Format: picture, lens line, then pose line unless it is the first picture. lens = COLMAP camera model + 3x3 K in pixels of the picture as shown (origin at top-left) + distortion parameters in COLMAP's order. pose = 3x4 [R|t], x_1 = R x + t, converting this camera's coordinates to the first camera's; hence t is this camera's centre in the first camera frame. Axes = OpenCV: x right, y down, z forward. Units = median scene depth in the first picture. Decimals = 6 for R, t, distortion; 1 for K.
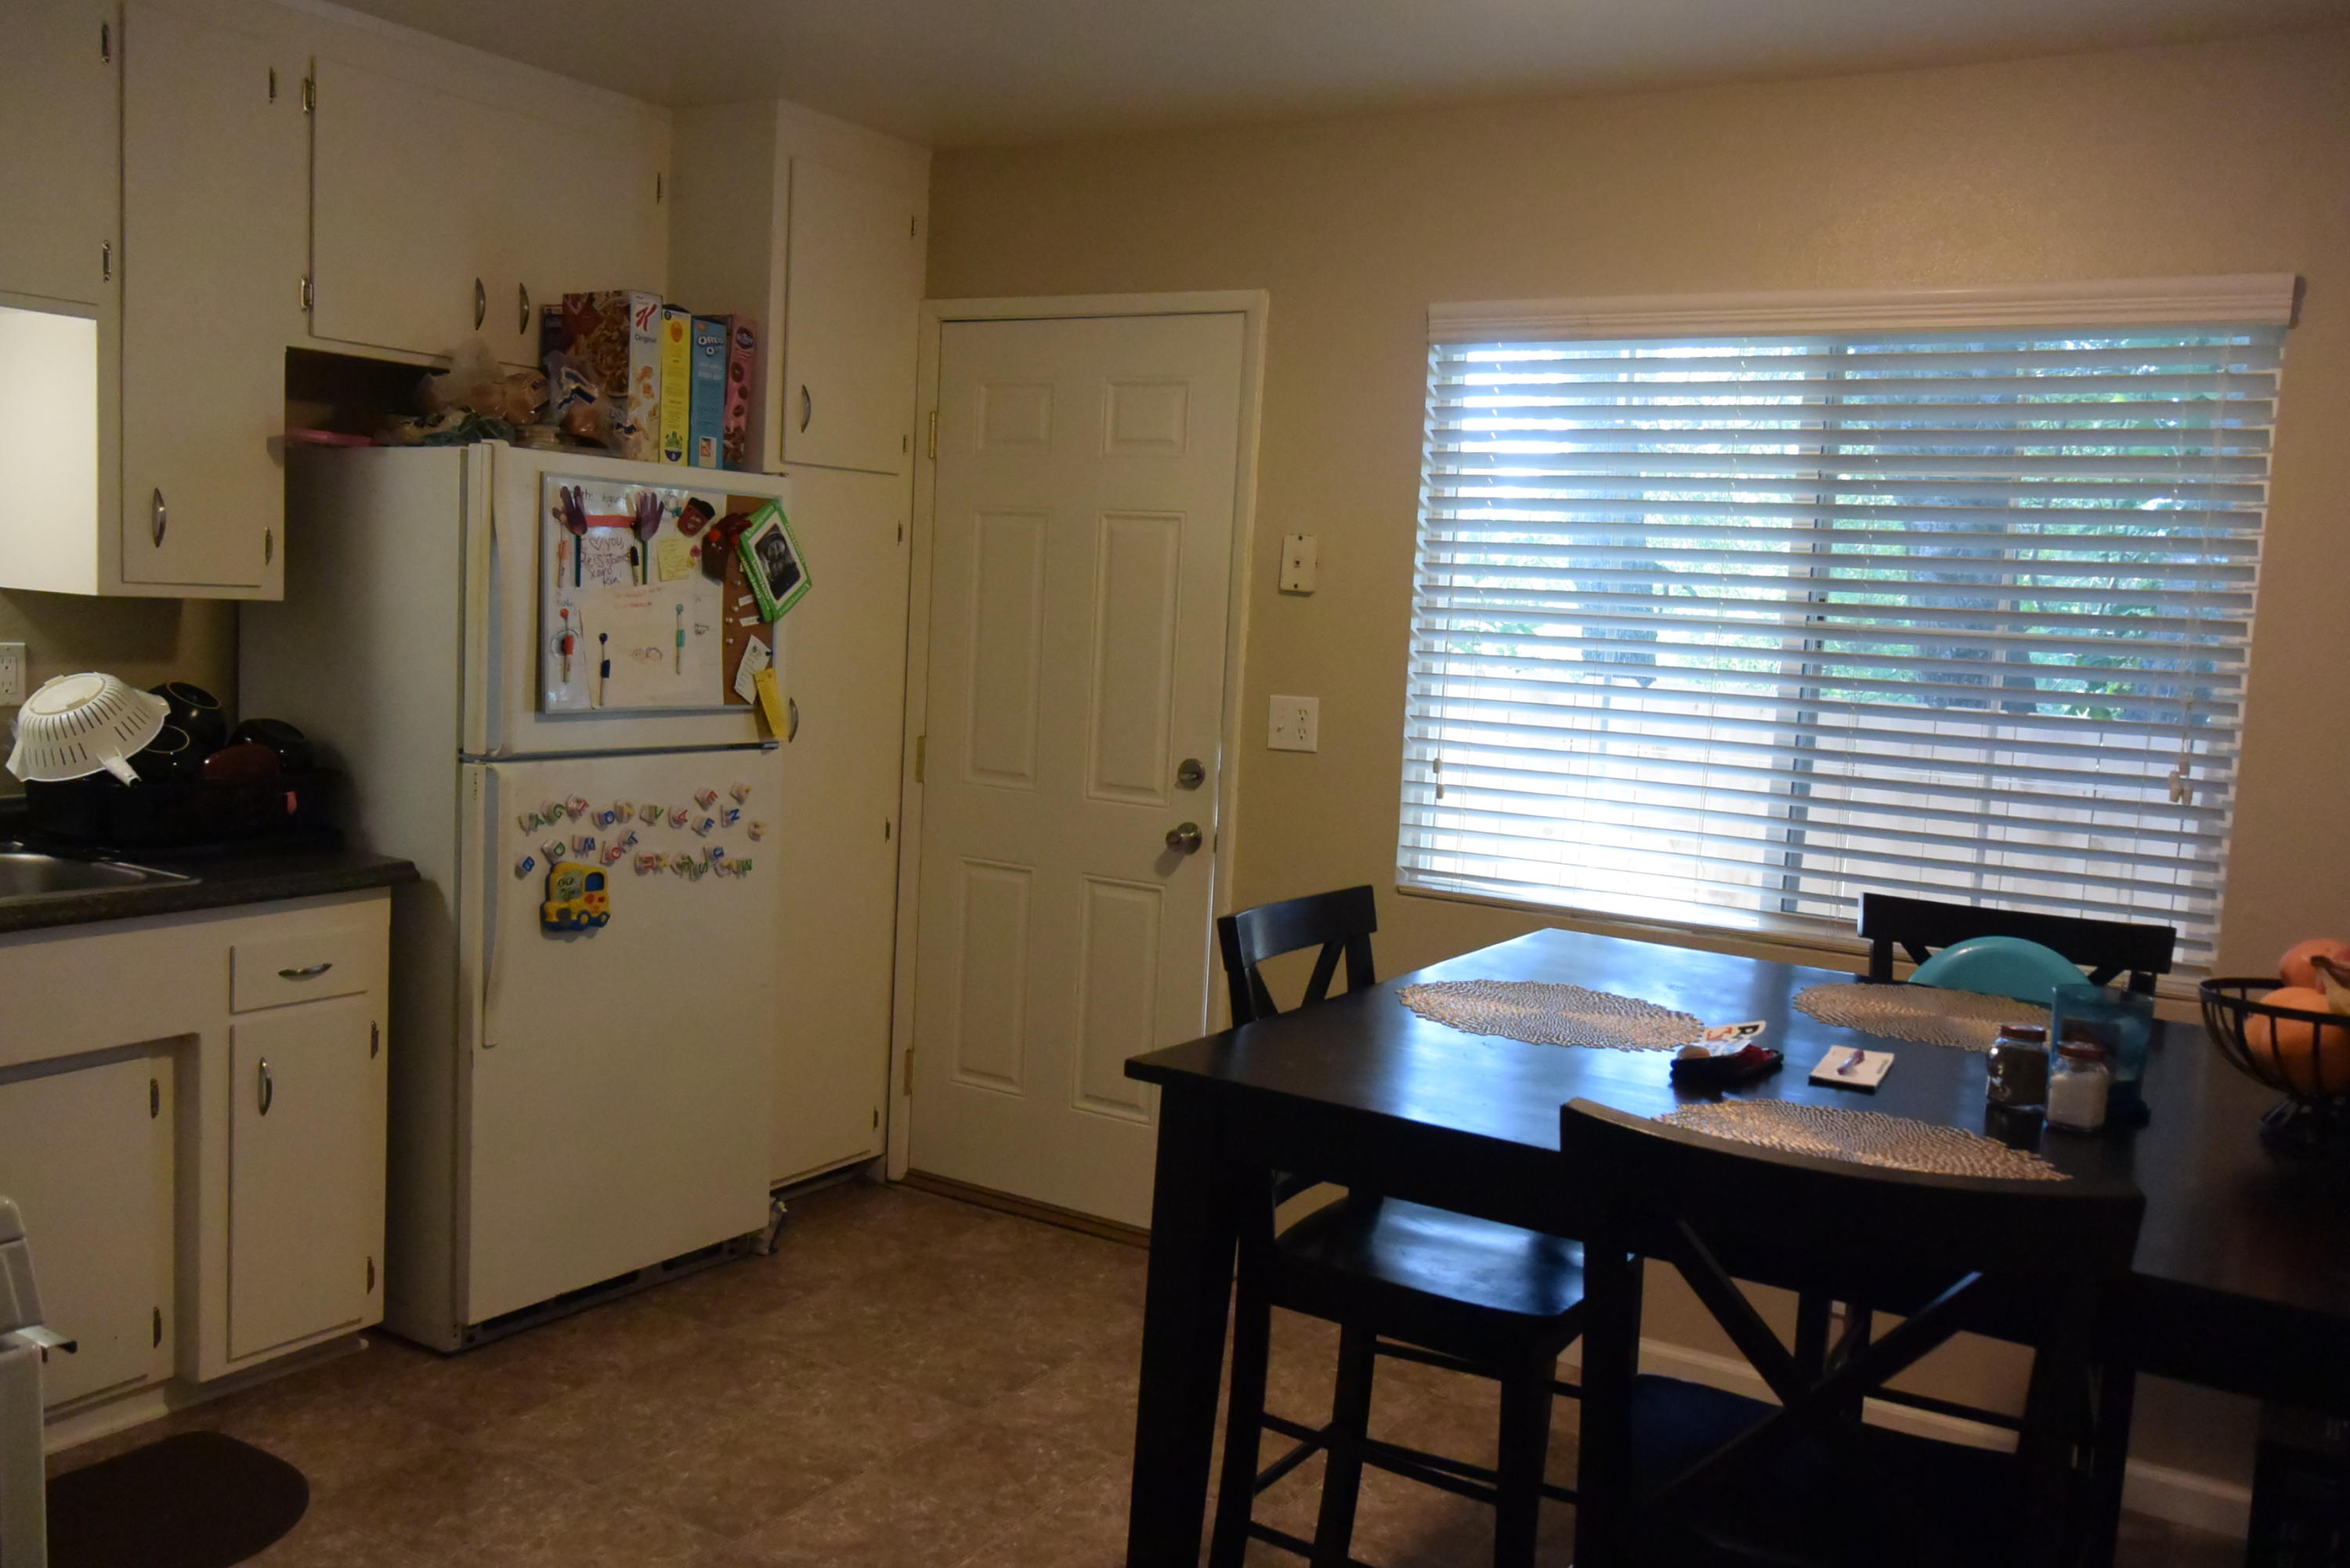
lens RADIAL K [[1918.2, 0, 1175.0], [0, 1918.2, 784.0], [0, 0, 1]] dist [-0.002649, -0.008007]
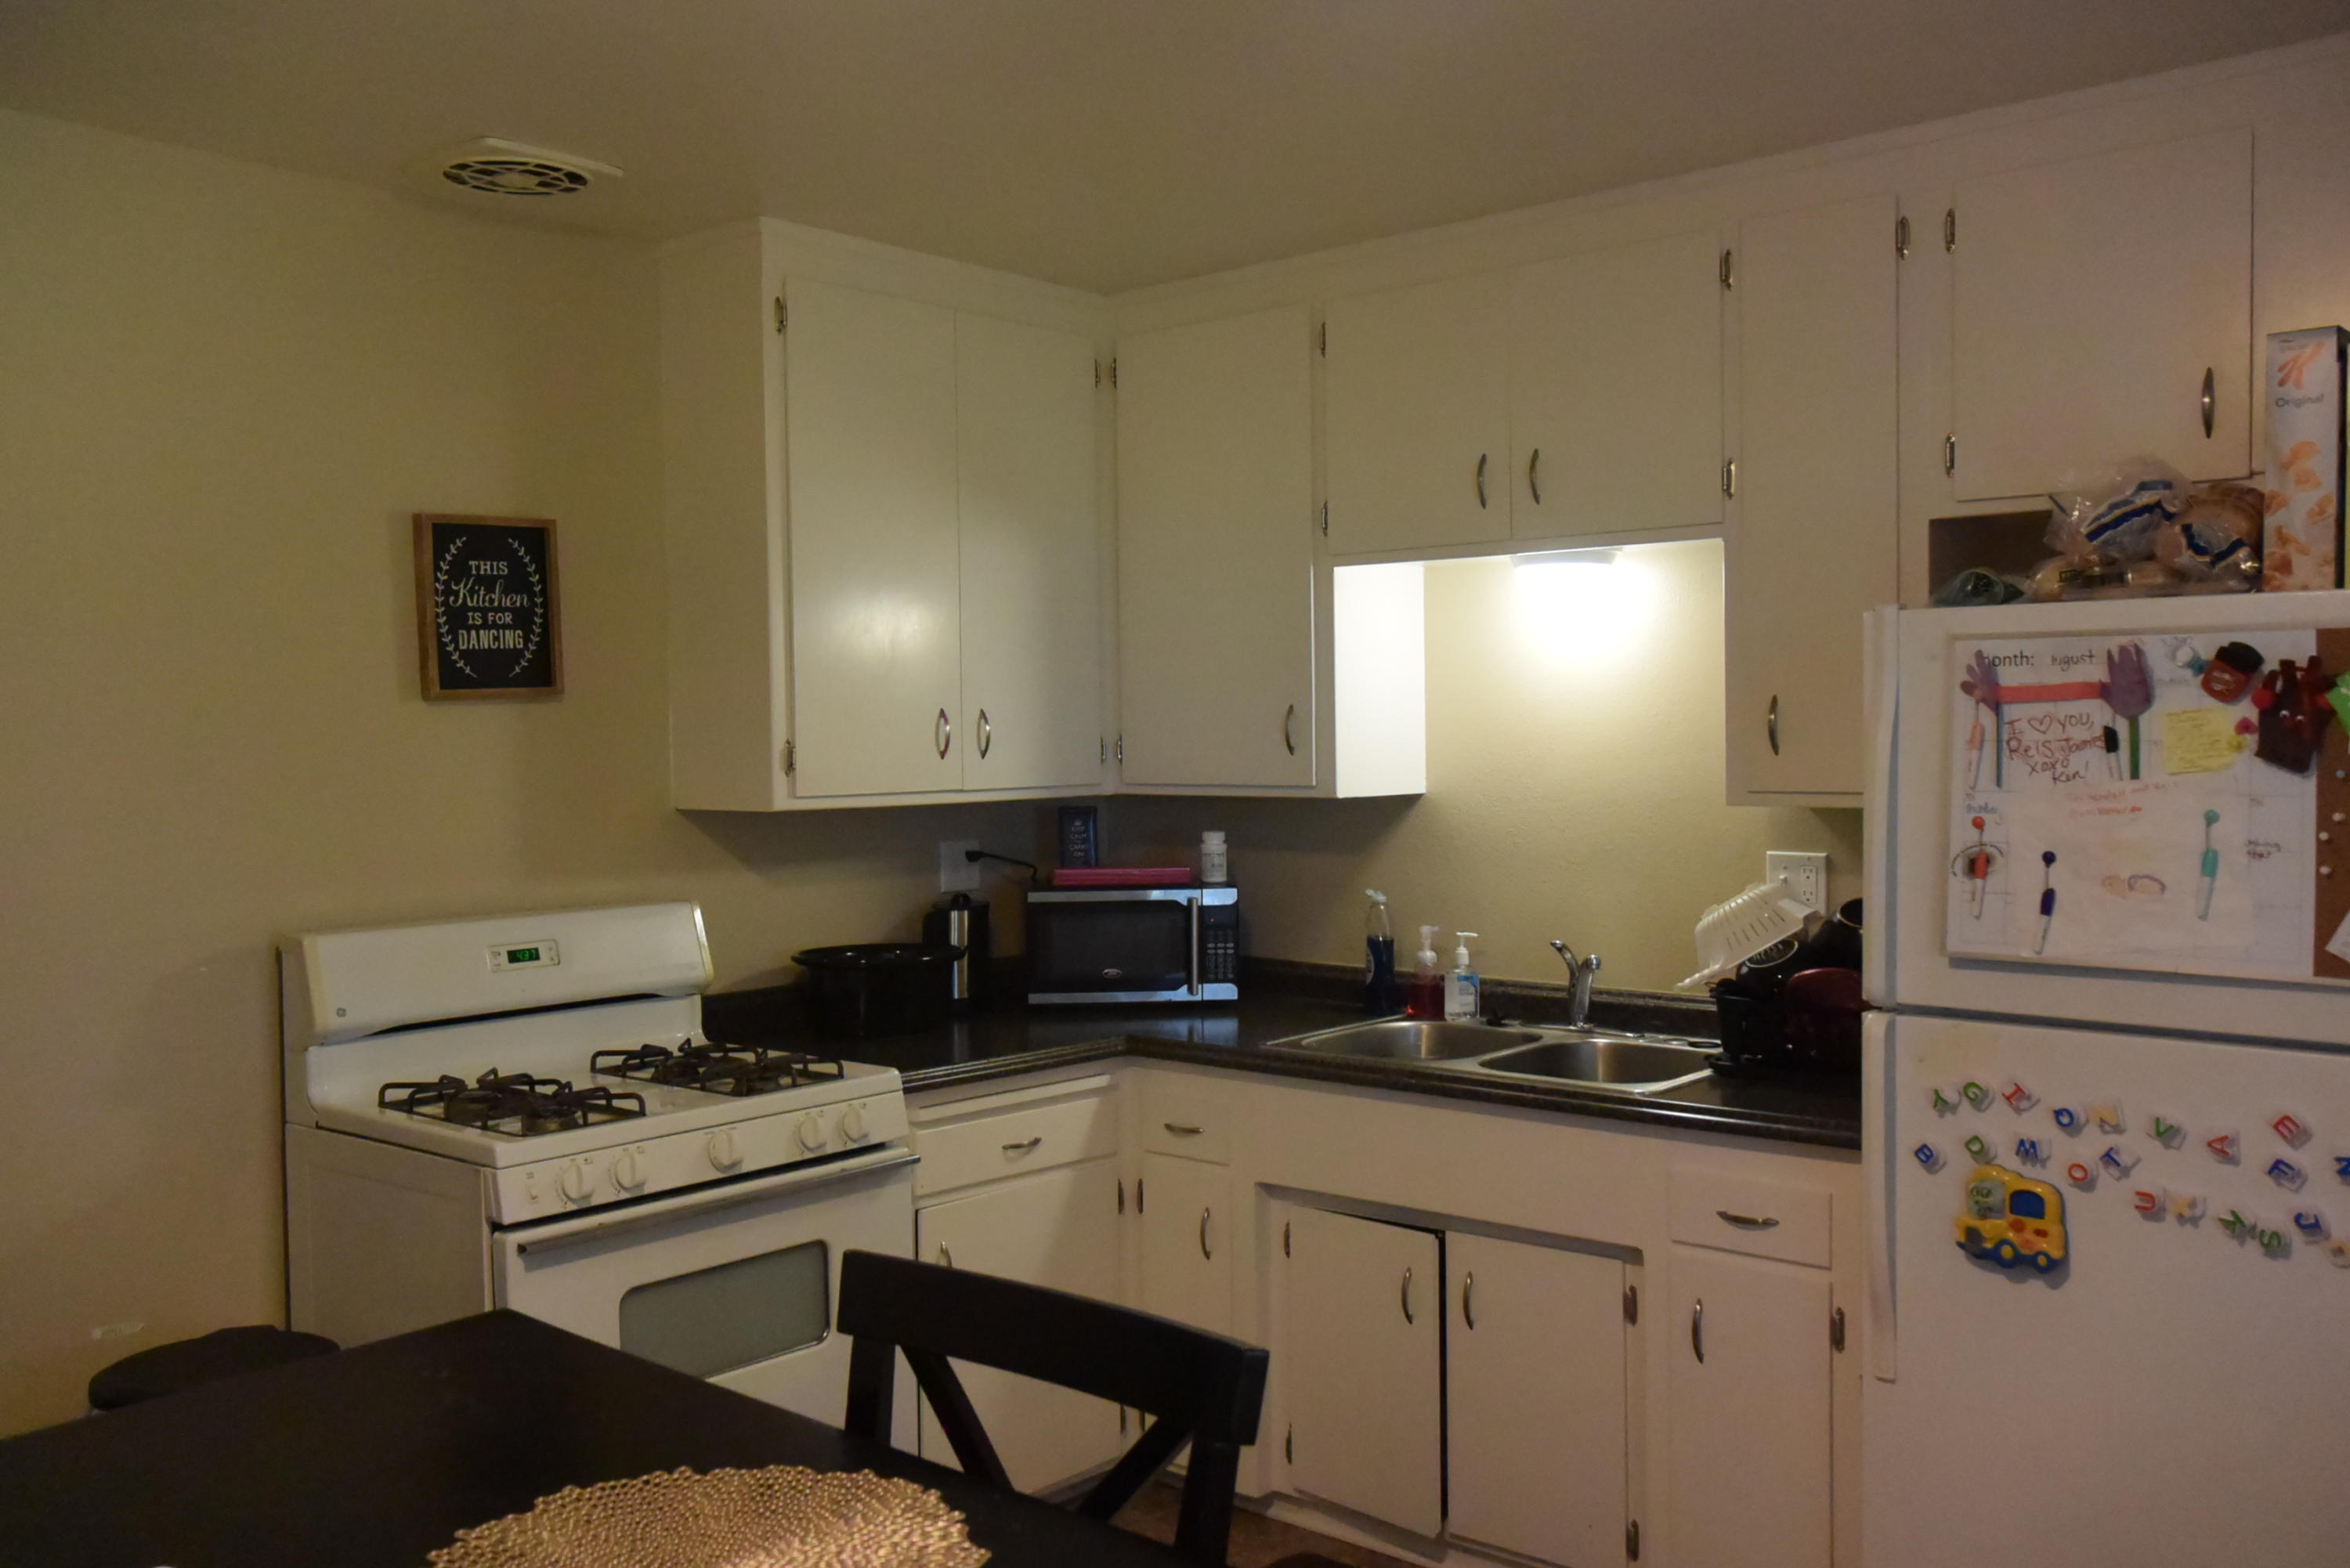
lens RADIAL K [[1918.2, 0, 1175.0], [0, 1918.2, 784.0], [0, 0, 1]] dist [-0.002649, -0.008007]
pose [[-0.154318, -0.024345, -0.987721, 0.441201], [-0.100891, 0.994859, -0.008759, -0.064173], [0.982857, 0.098300, -0.155980, 0.787311]]
